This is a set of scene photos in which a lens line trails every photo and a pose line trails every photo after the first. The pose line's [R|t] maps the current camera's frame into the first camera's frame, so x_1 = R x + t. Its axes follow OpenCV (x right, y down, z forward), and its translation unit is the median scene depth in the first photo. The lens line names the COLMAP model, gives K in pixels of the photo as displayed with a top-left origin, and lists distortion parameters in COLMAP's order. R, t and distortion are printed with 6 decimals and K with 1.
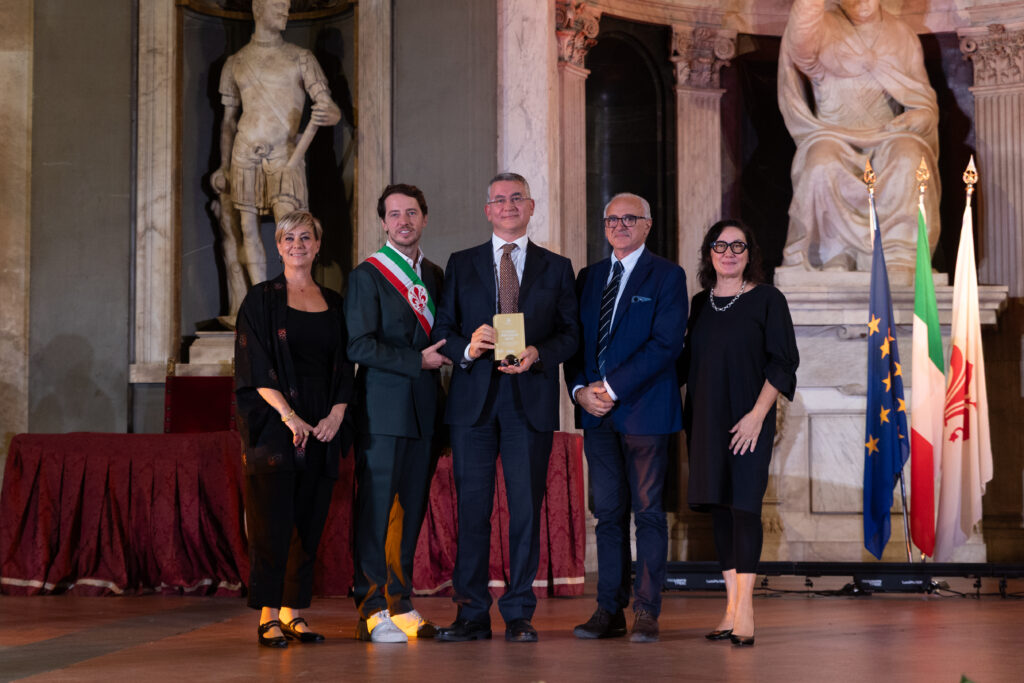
lens RADIAL K [[2212.2, 0, 451.8], [0, 2212.2, 292.7], [0, 0, 1]] dist [-0.028269, 0.135439]
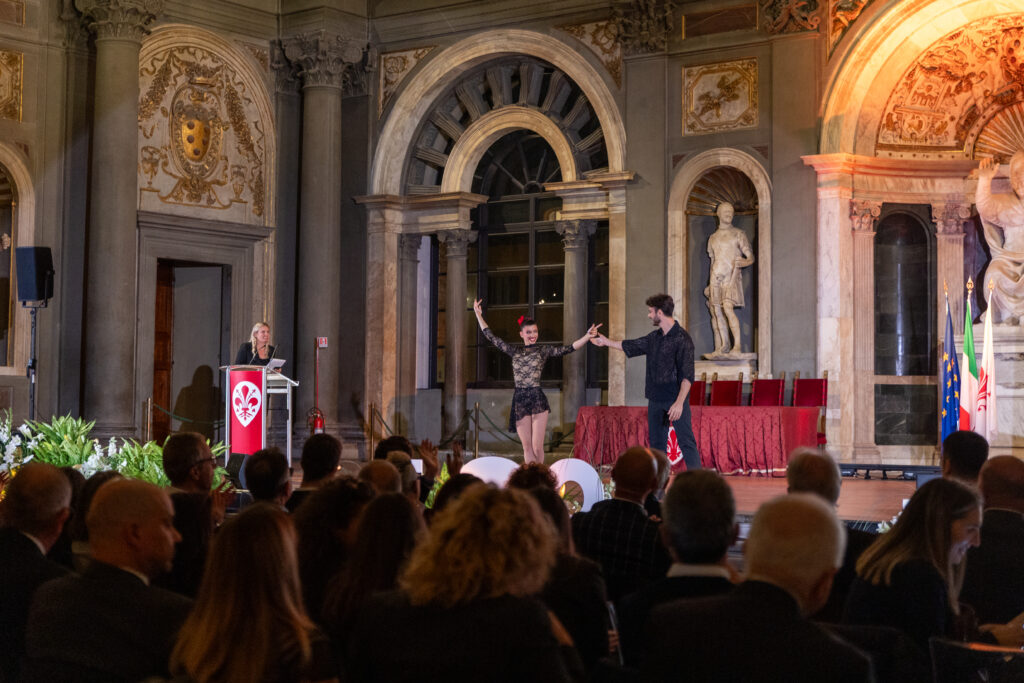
lens RADIAL K [[1620.3, 0, 512.0], [0, 1620.3, 341.5], [0, 0, 1]] dist [0.006764, 0.043180]
pose [[0.862872, -0.016983, -0.505137, 0.538129], [0.029790, 0.999407, 0.017286, -0.034602], [0.504544, -0.029964, 0.862866, -0.491257]]
